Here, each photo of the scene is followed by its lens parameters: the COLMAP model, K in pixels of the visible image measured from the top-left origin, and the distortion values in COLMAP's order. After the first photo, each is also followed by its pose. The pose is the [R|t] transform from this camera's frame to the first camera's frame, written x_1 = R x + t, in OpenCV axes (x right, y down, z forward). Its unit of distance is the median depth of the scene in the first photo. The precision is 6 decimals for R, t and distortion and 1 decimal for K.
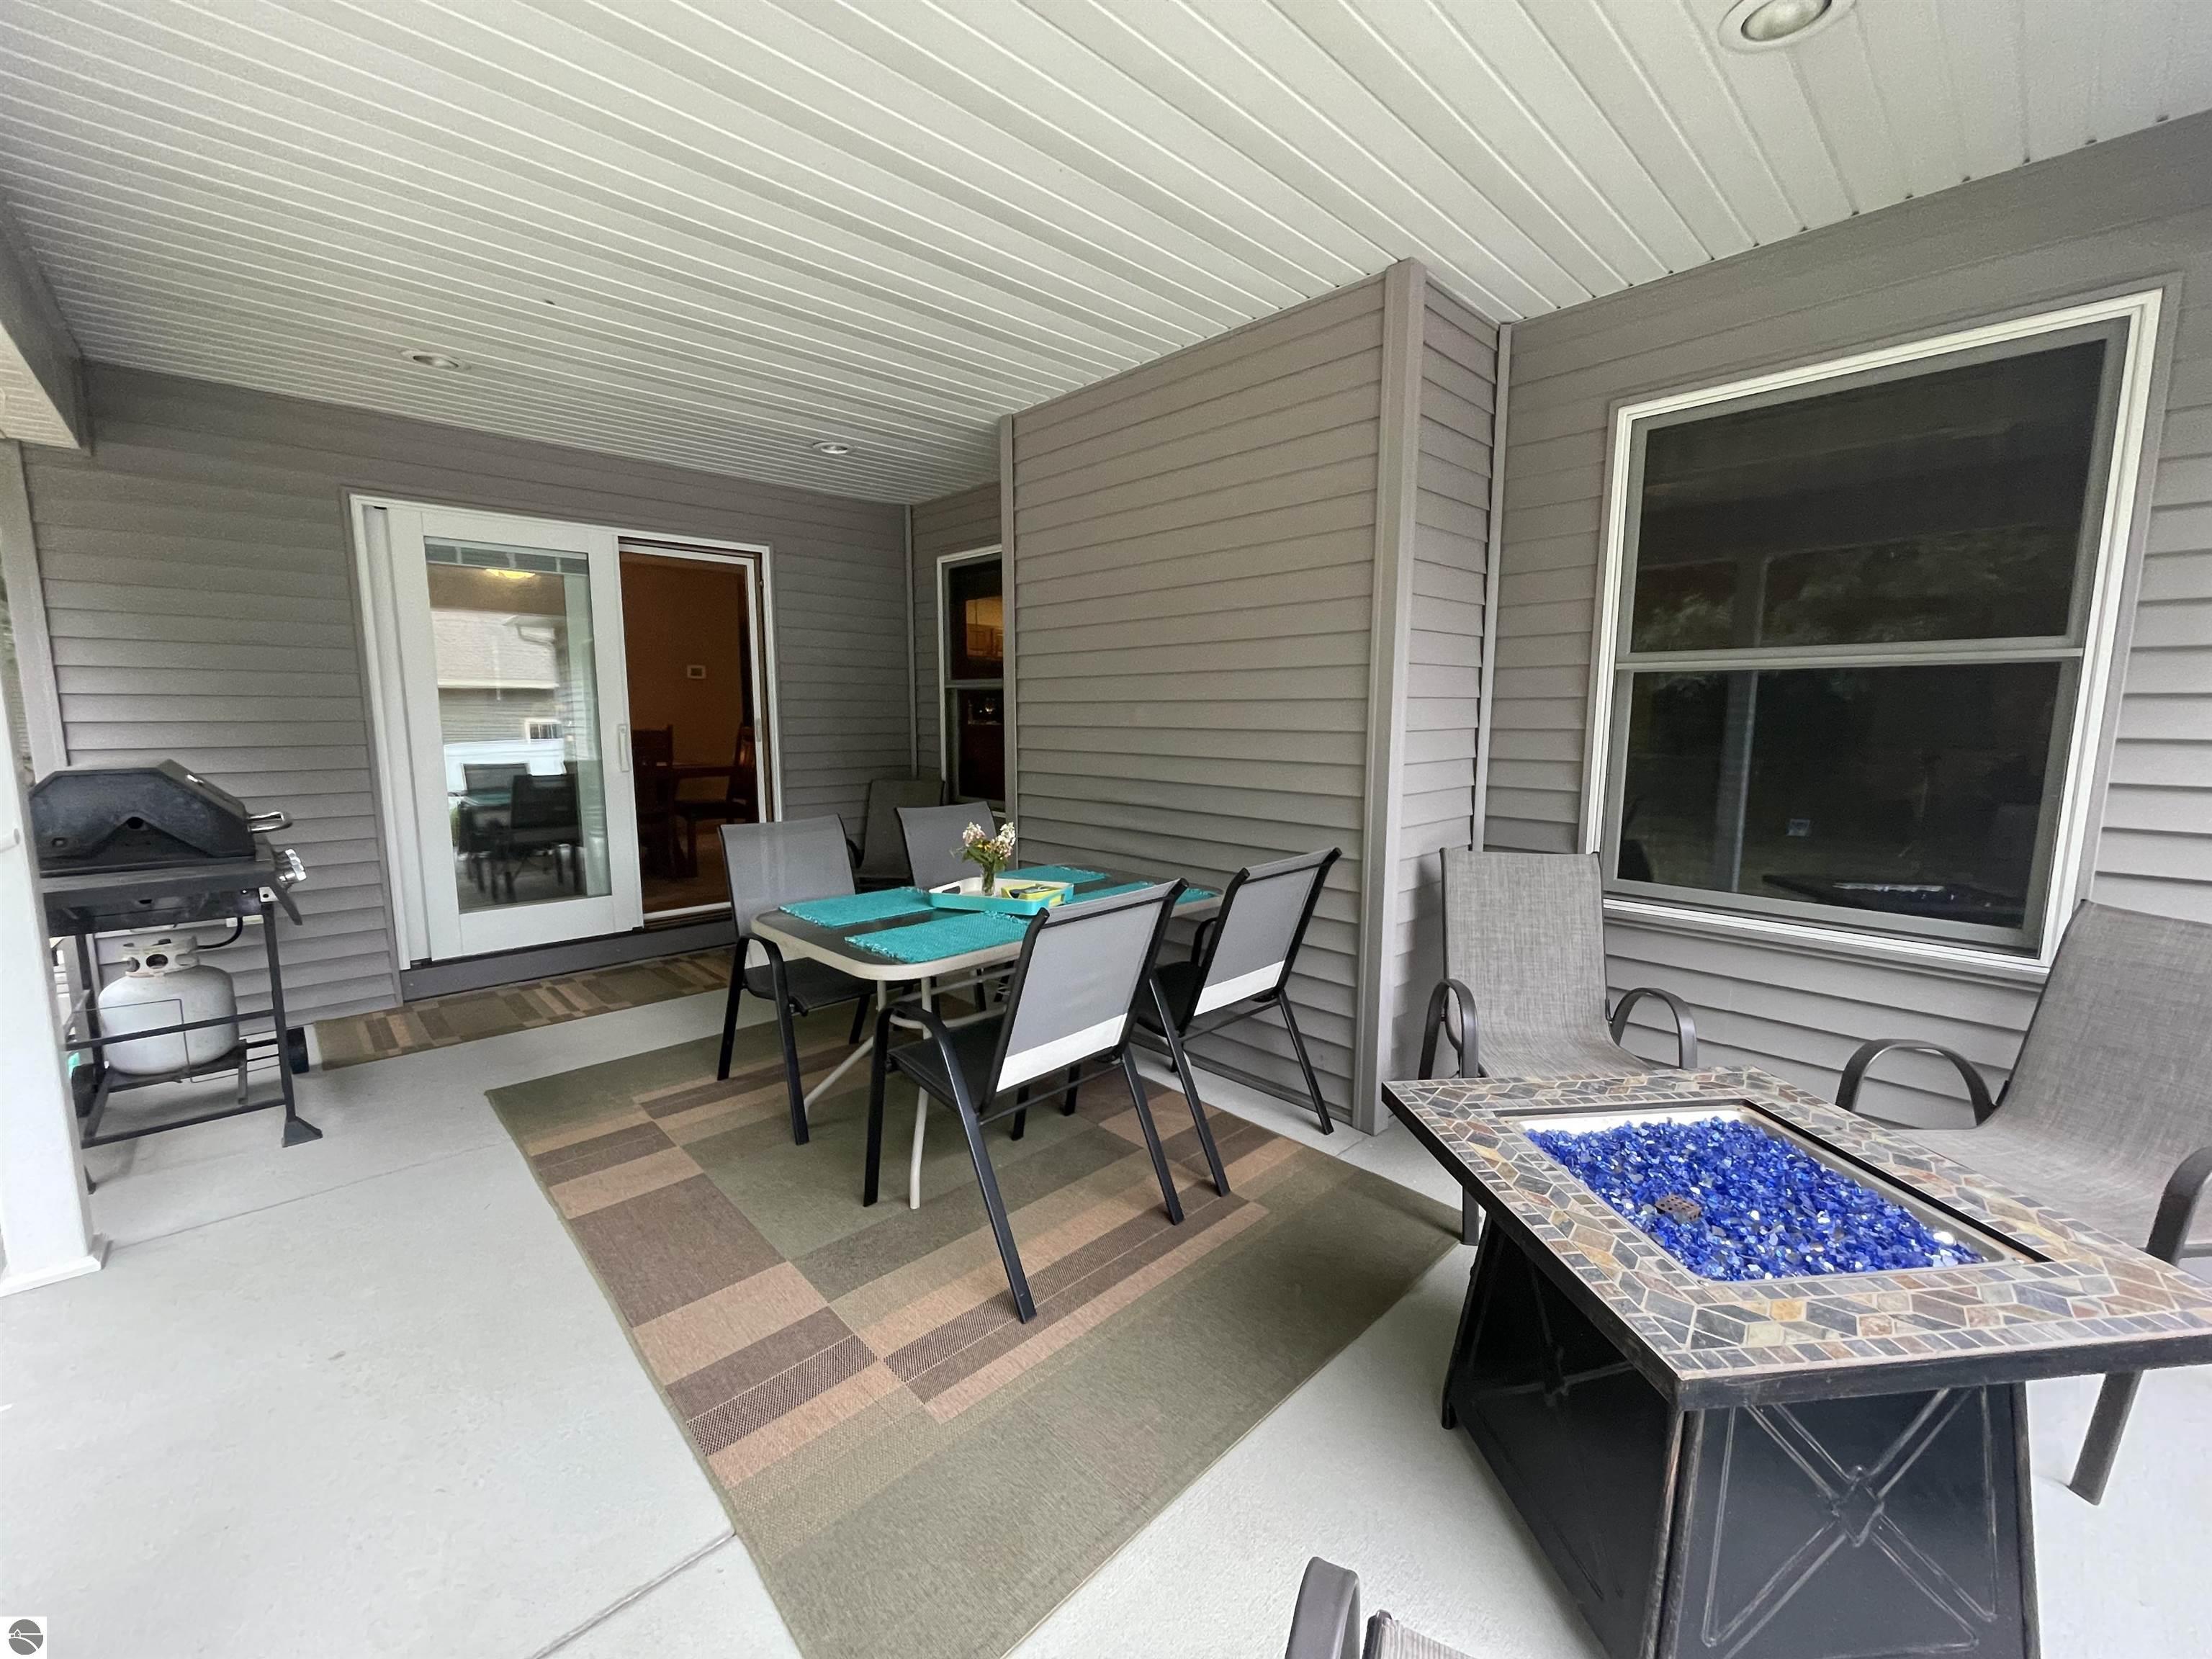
lens RADIAL K [[875.4, 0, 1098.4], [0, 875.4, 827.0], [0, 0, 1]] dist [-0.000962, -0.000855]
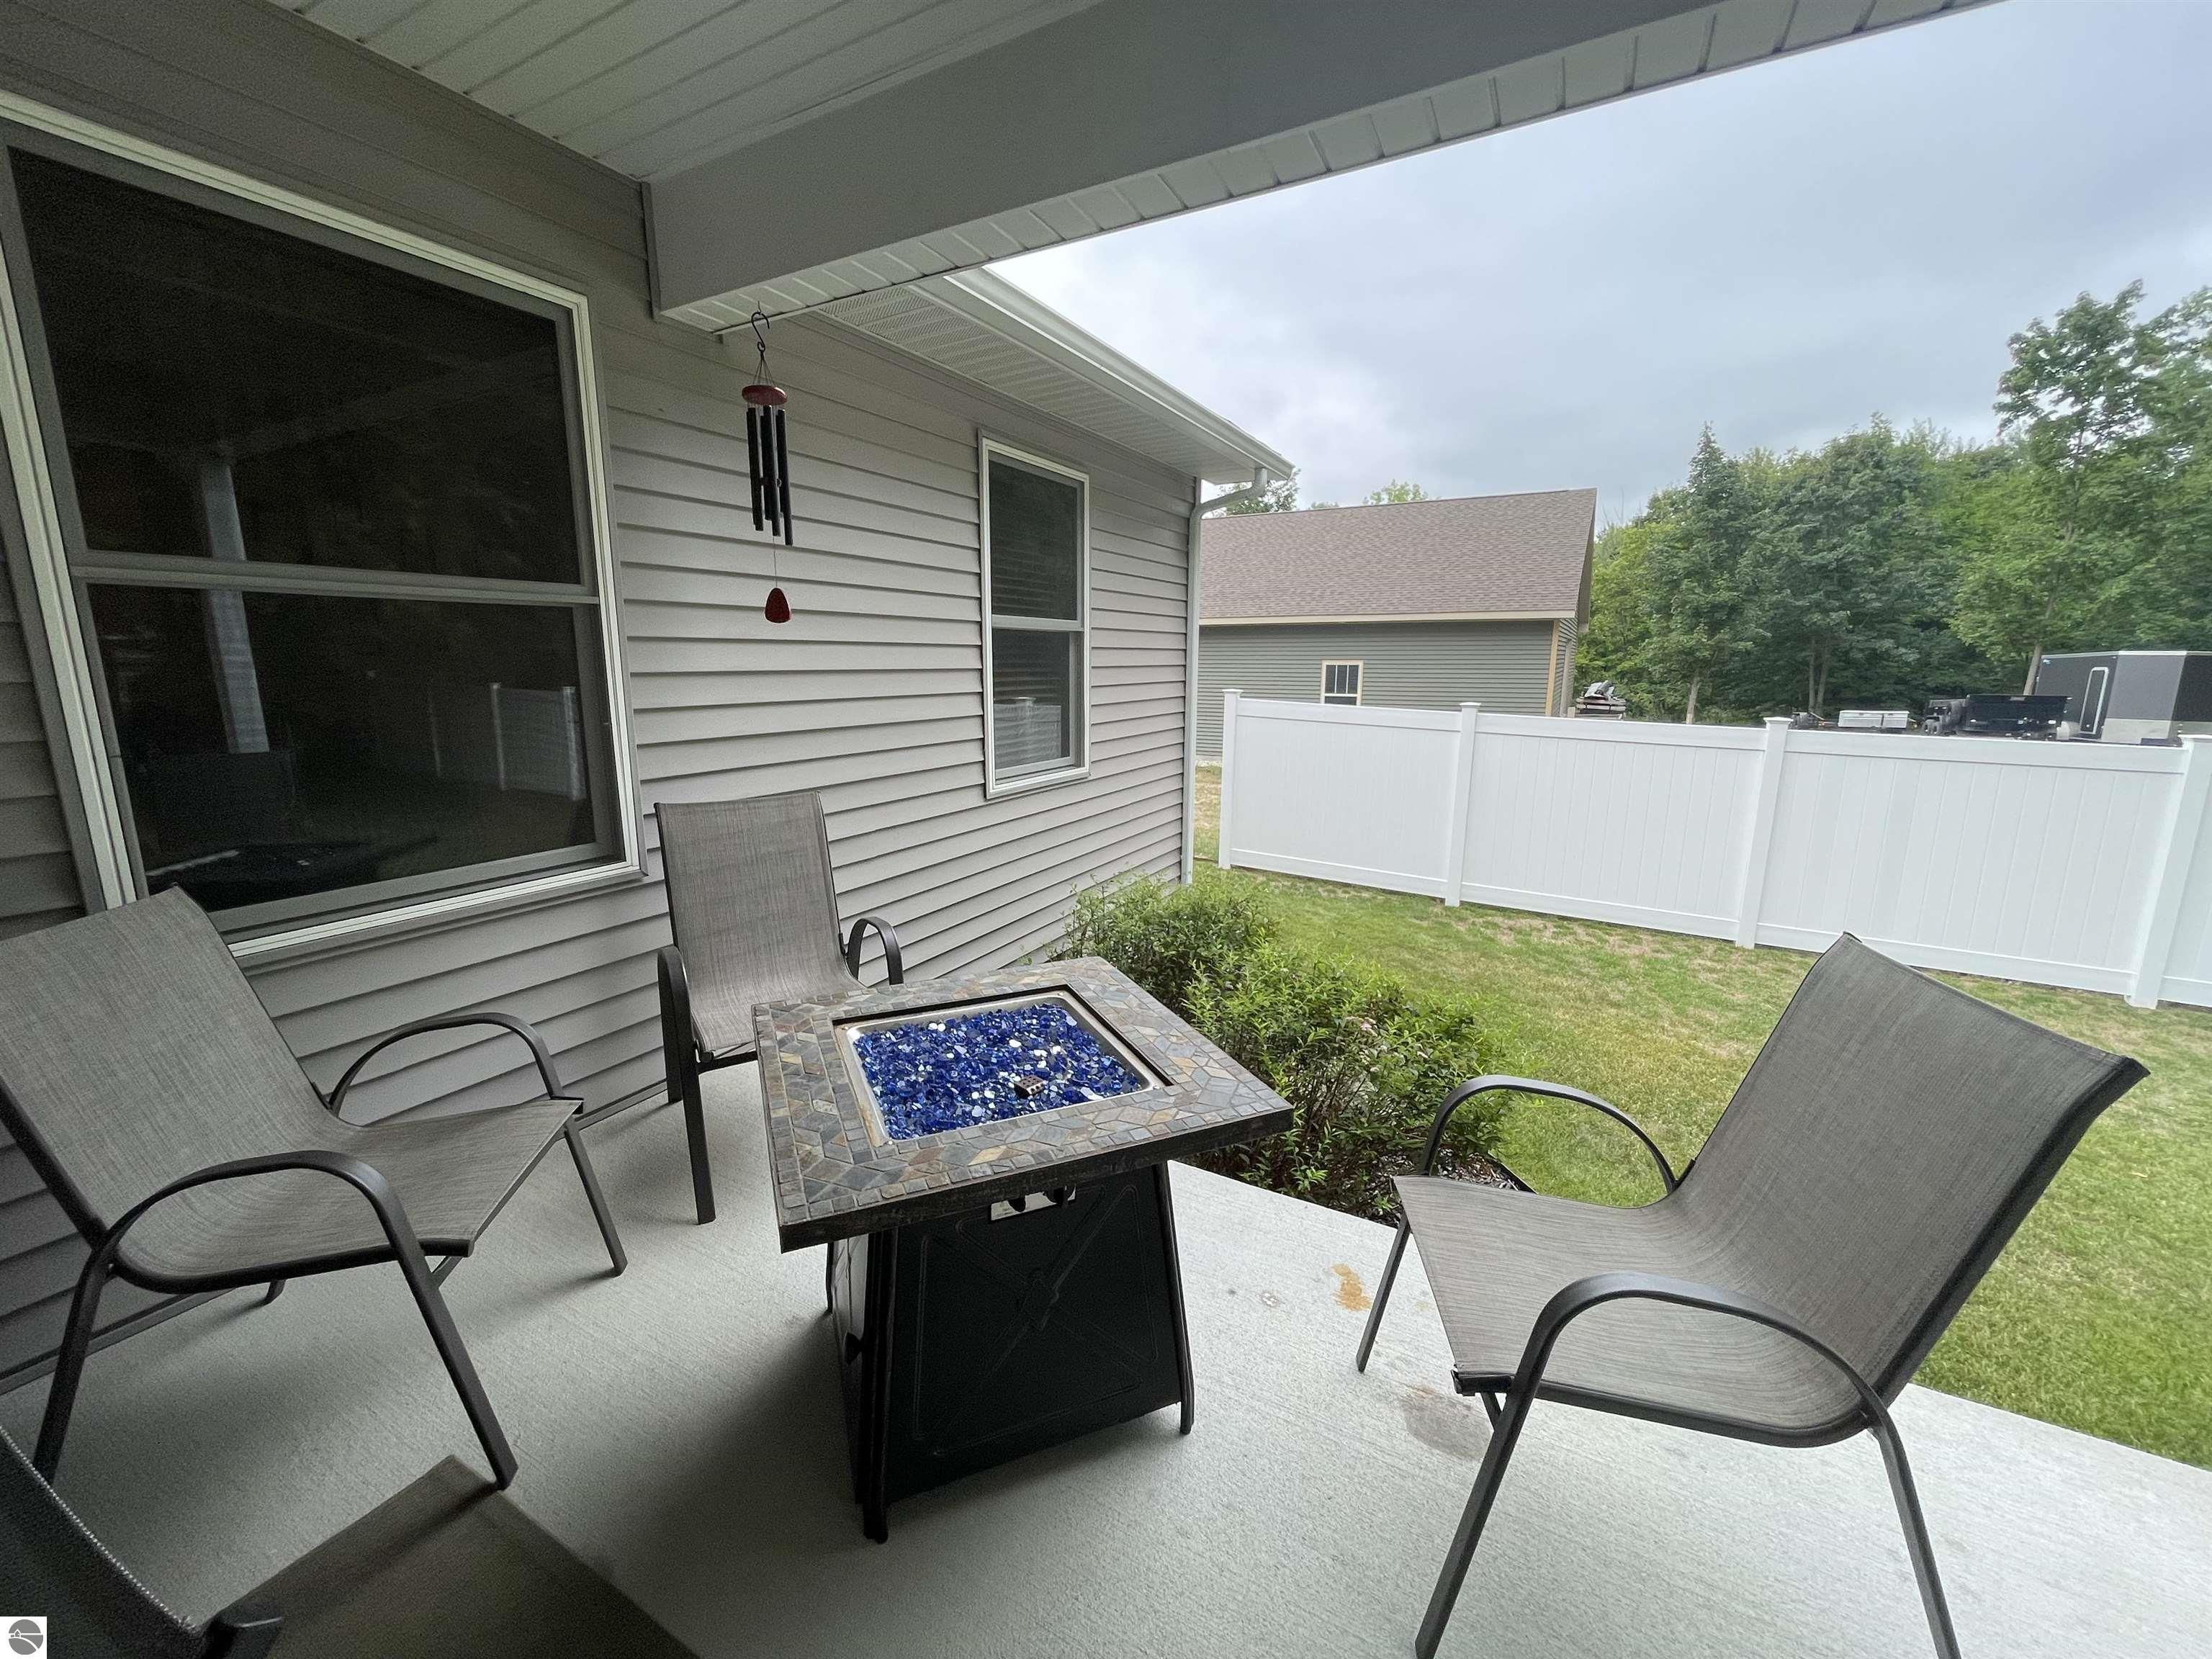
lens RADIAL K [[875.4, 0, 1102.0], [0, 875.4, 824.3], [0, 0, 1]] dist [-0.000962, -0.000855]
pose [[-0.286595, -0.184865, 0.940047, -0.242067], [0.117461, 0.967024, 0.225980, -0.093647], [-0.950824, 0.175183, -0.255430, 0.704277]]
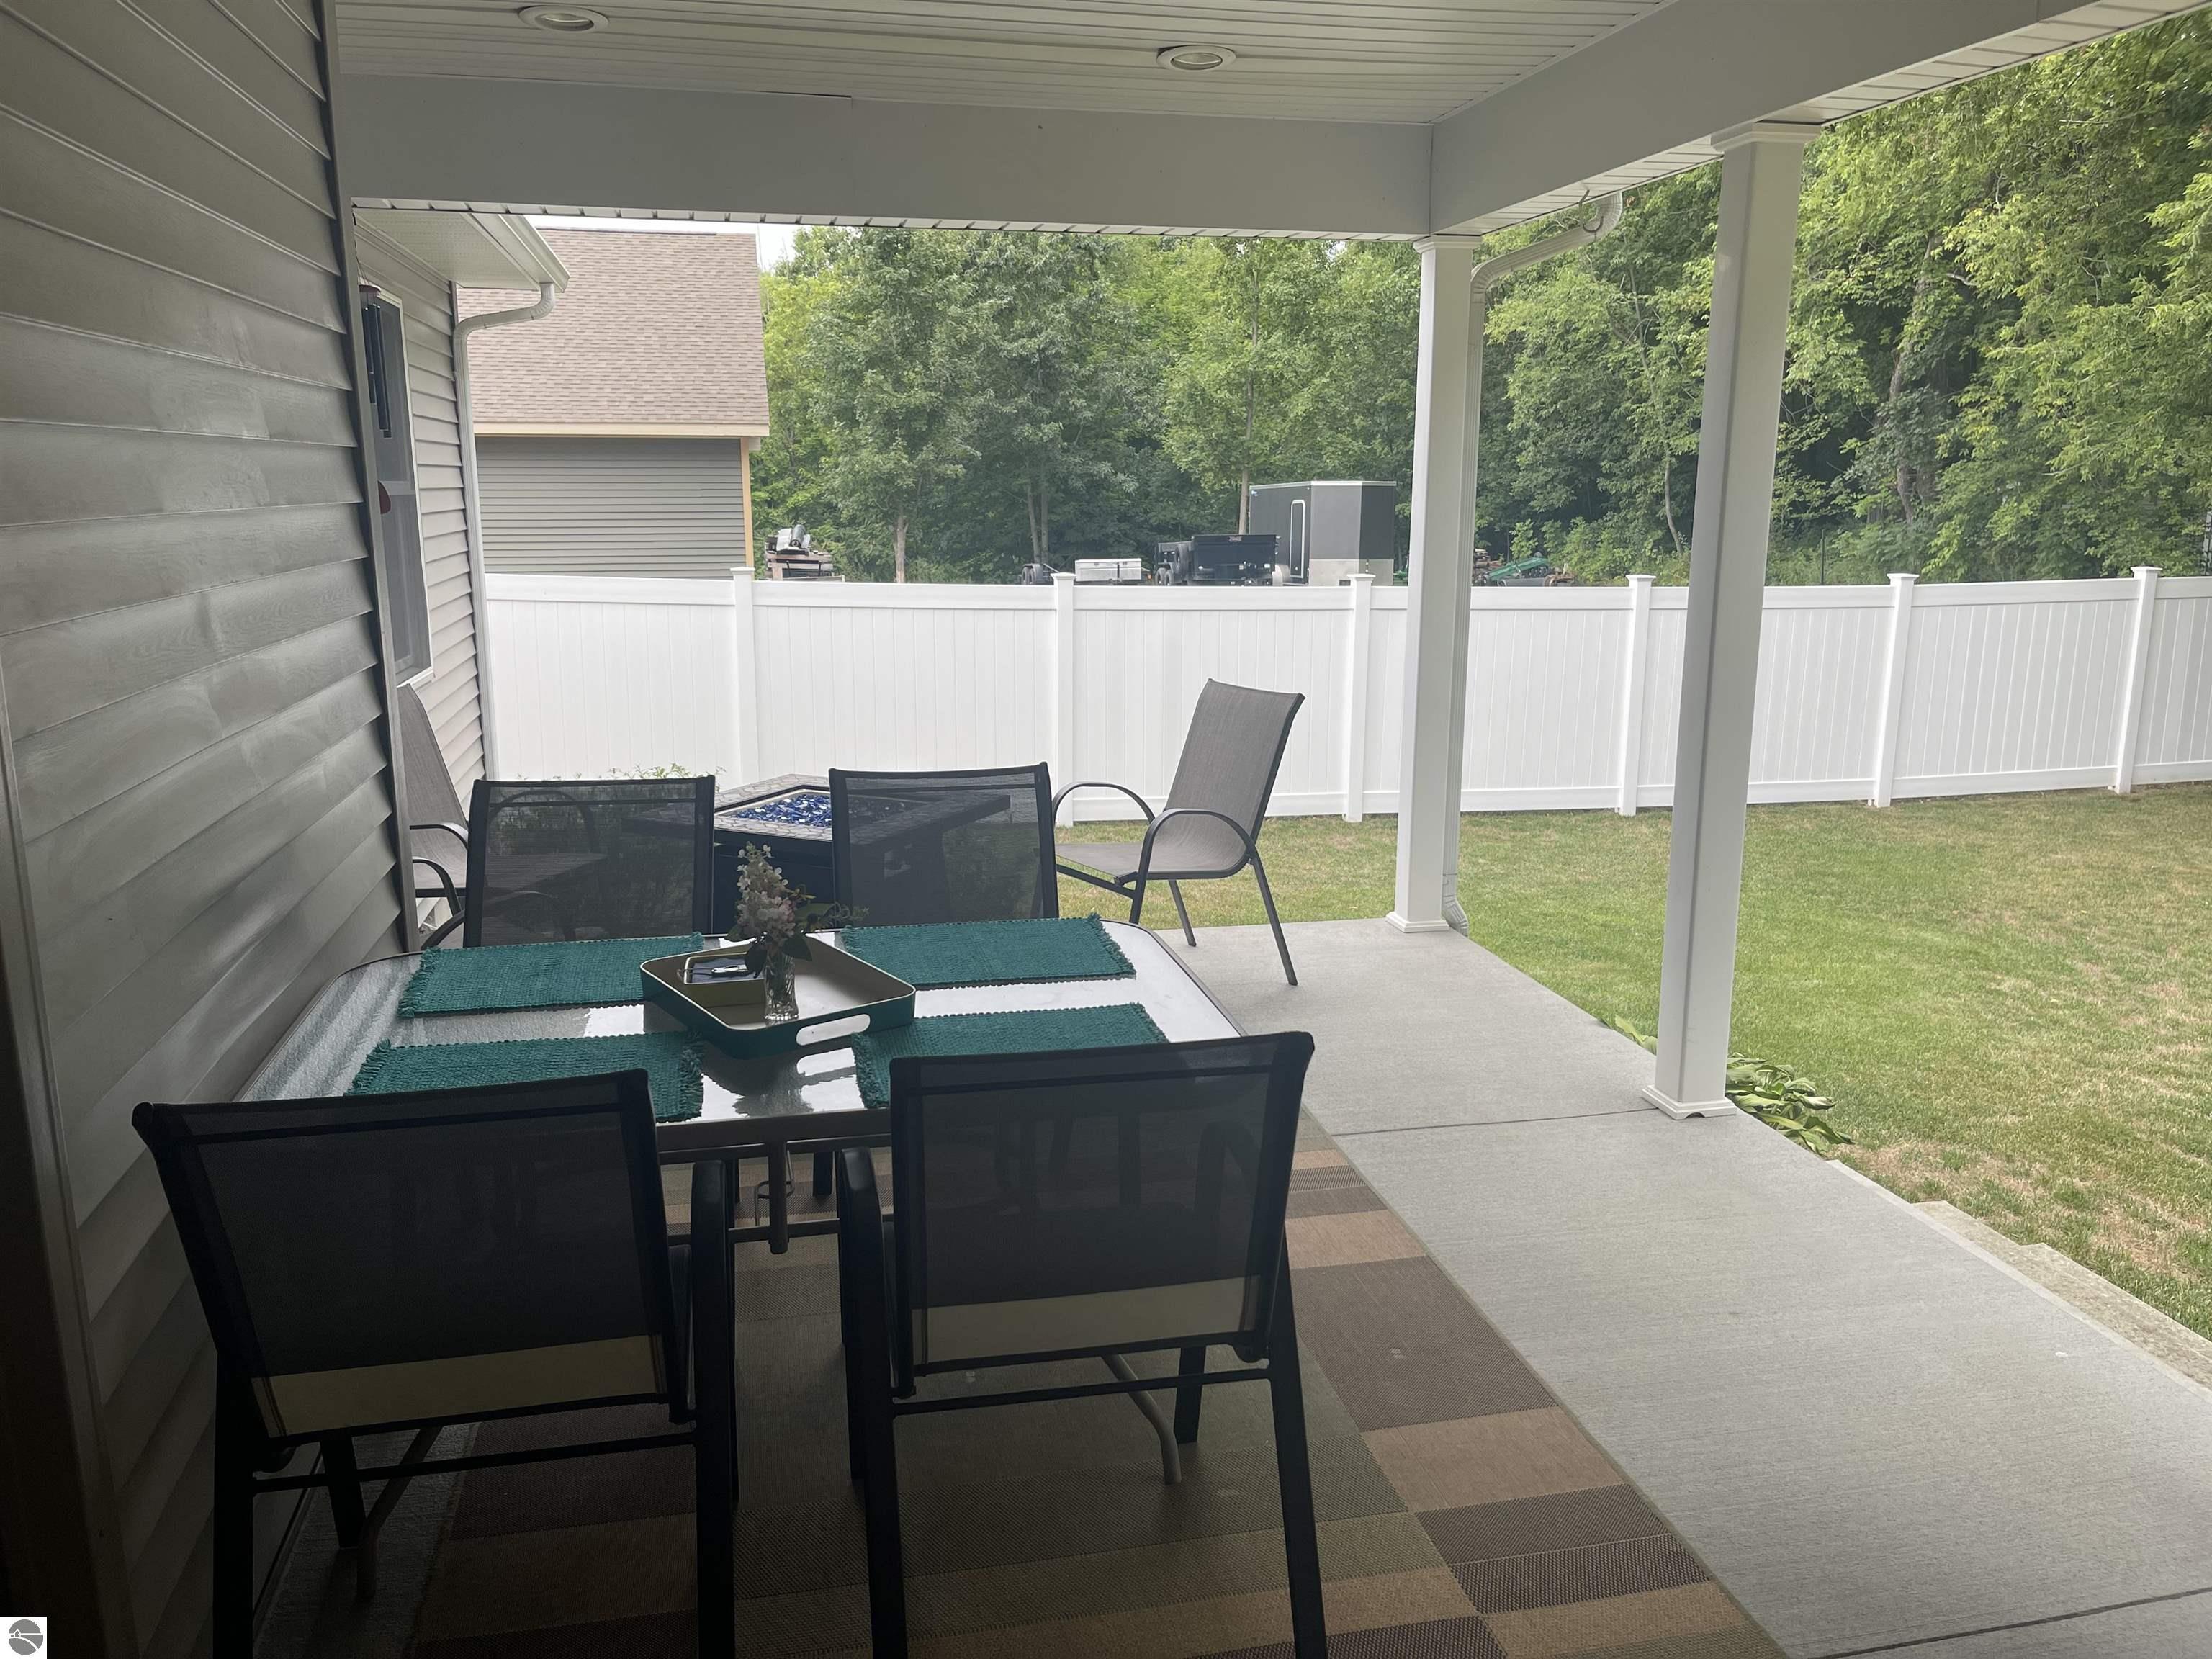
lens RADIAL K [[1653.4, 0, 1103.9], [0, 1653.4, 823.0], [0, 0, 1]] dist [0.030123, -0.006482]
pose [[-0.851300, -0.113415, 0.512274, -0.637775], [0.058733, 0.949622, 0.307844, -0.249562], [-0.521381, 0.292155, -0.801753, 1.503106]]
